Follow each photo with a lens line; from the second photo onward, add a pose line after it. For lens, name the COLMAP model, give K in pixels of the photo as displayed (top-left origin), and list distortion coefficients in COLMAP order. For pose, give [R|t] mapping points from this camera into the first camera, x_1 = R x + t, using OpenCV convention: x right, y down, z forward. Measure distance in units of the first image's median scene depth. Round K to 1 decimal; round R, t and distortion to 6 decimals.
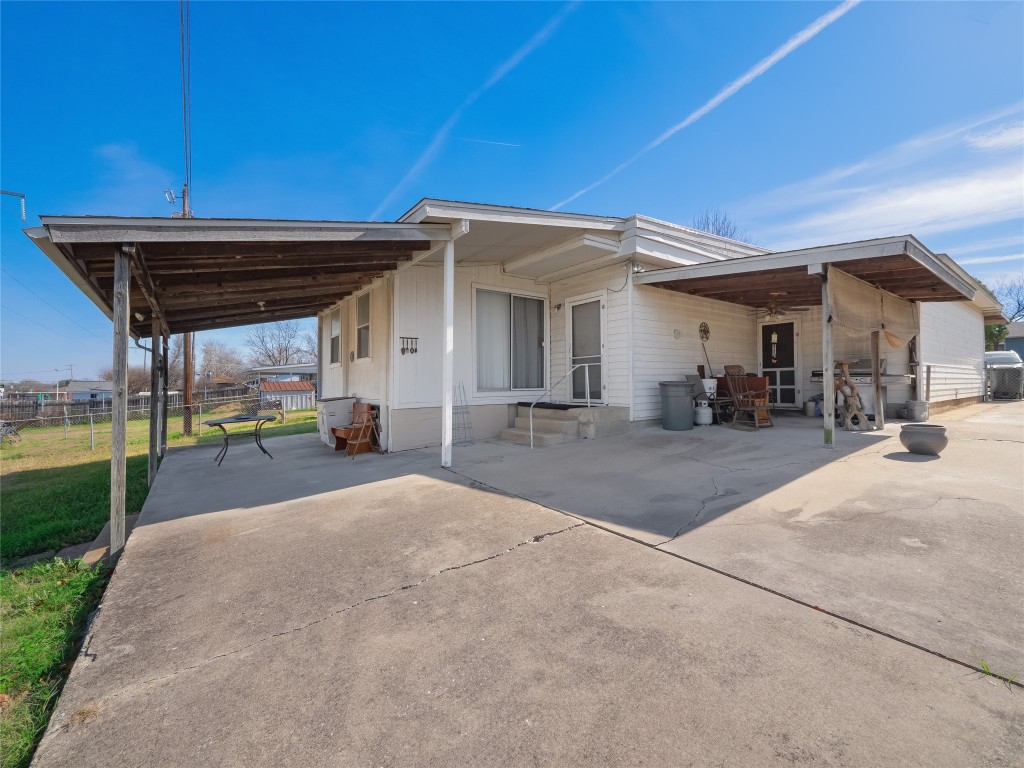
lens RADIAL K [[431.5, 0, 508.8], [0, 431.5, 380.5], [0, 0, 1]] dist [-0.003572, 0.000067]
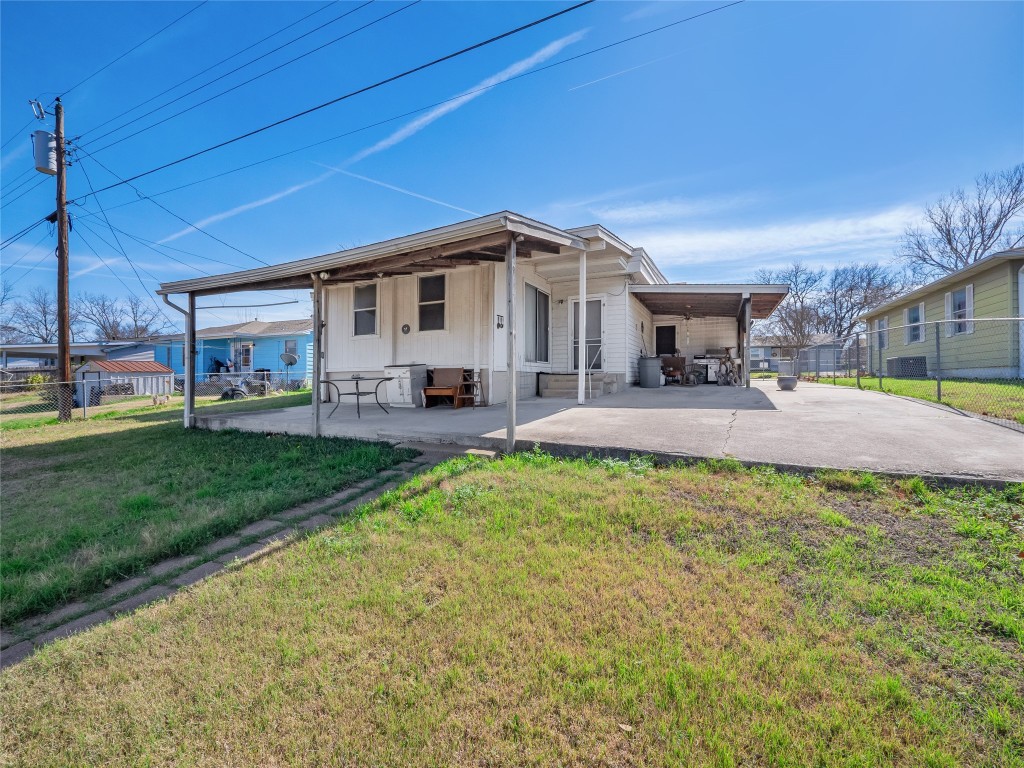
lens RADIAL K [[431.5, 0, 512.2], [0, 431.5, 382.7], [0, 0, 1]] dist [-0.003572, 0.000067]
pose [[0.885195, 0.005071, 0.465193, -0.926434], [-0.010655, 0.999899, 0.009375, 0.101918], [-0.465099, -0.013255, 0.885160, -0.181217]]
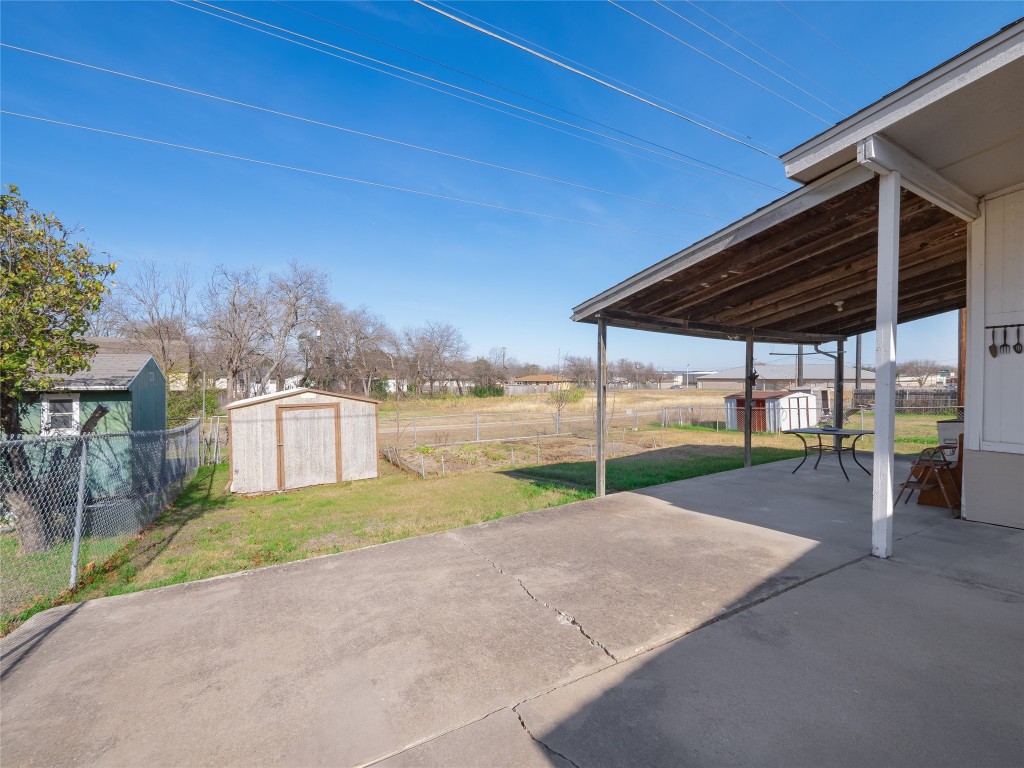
lens RADIAL K [[431.5, 0, 508.6], [0, 431.5, 381.3], [0, 0, 1]] dist [-0.003572, 0.000067]
pose [[-0.115792, 0.024116, -0.992981, 0.446418], [0.016099, 0.999619, 0.022399, -0.057753], [0.993143, -0.013392, -0.116136, 0.490848]]
